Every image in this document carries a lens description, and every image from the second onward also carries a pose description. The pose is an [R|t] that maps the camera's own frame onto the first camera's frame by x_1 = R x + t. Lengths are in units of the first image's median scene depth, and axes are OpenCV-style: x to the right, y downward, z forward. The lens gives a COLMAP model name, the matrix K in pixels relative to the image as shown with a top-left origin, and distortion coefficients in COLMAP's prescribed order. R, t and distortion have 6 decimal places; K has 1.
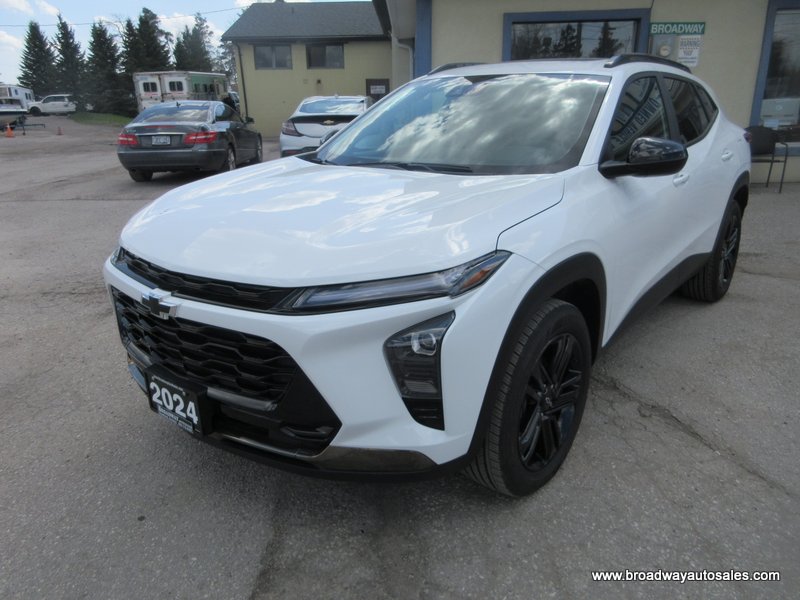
lens RADIAL K [[605.0, 0, 400.0], [0, 605.0, 300.0], [0, 0, 1]] dist [0.012450, 0.003814]
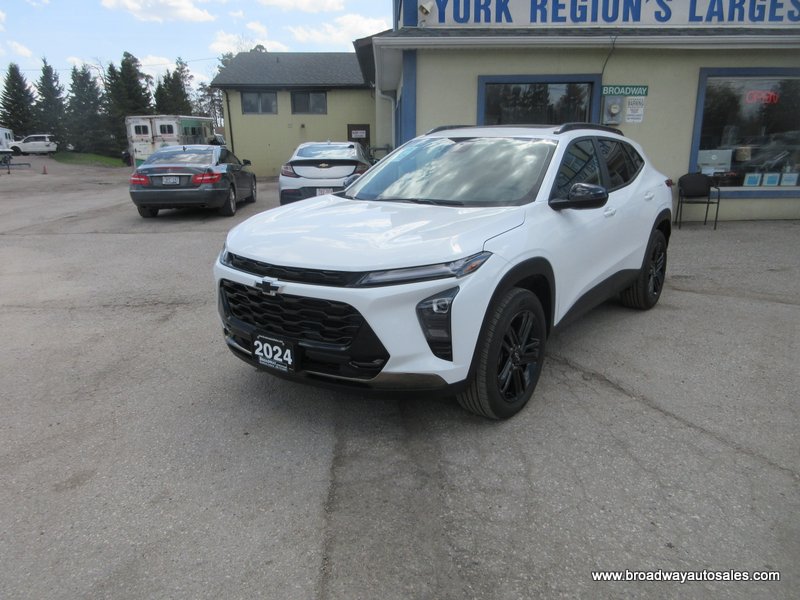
lens RADIAL K [[607.1, 0, 400.0], [0, 607.1, 300.0], [0, 0, 1]] dist [0.004265, 0.001722]
pose [[0.999126, -0.000322, 0.041810, -0.080058], [0.003020, 0.997915, -0.064471, 0.092815], [-0.041702, 0.064541, 0.997043, -0.368990]]
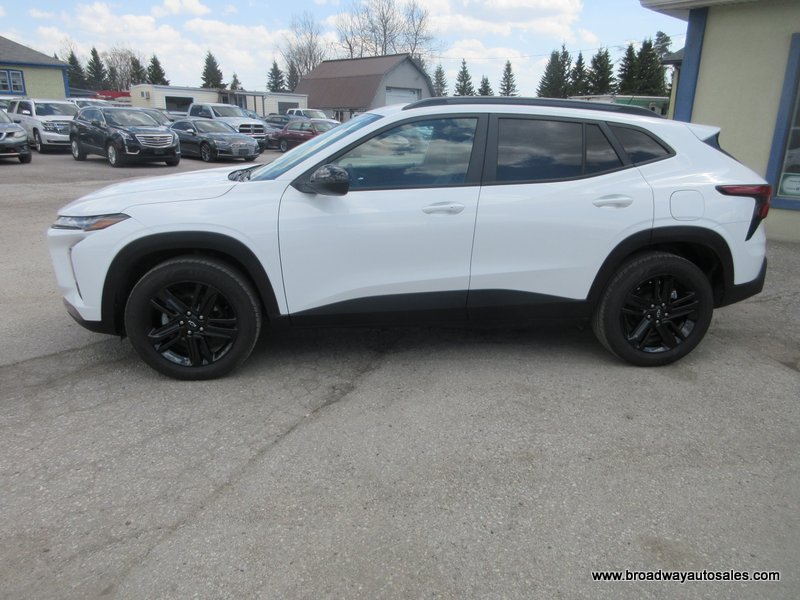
lens RADIAL K [[607.1, 0, 400.0], [0, 607.1, 300.0], [0, 0, 1]] dist [0.004265, 0.001722]
pose [[0.721720, 0.225637, -0.654376, 1.211554], [-0.245555, 0.967351, 0.062729, -0.089782], [0.647165, 0.115413, 0.753563, 0.121189]]
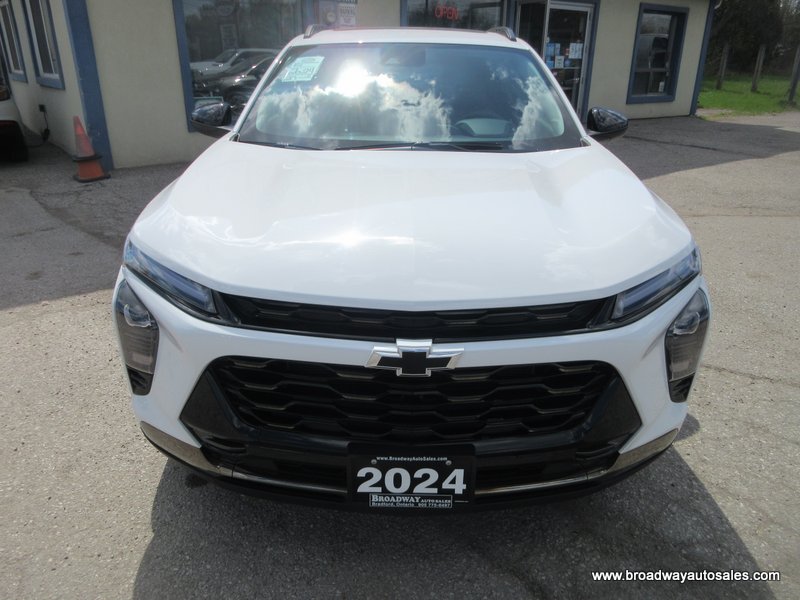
lens RADIAL K [[607.1, 0, 400.0], [0, 607.1, 300.0], [0, 0, 1]] dist [0.004265, 0.001722]
pose [[0.783791, -0.205479, 0.586046, -0.533553], [0.175955, 0.978484, 0.107748, -0.094197], [-0.595577, 0.018666, 0.803082, 0.265515]]
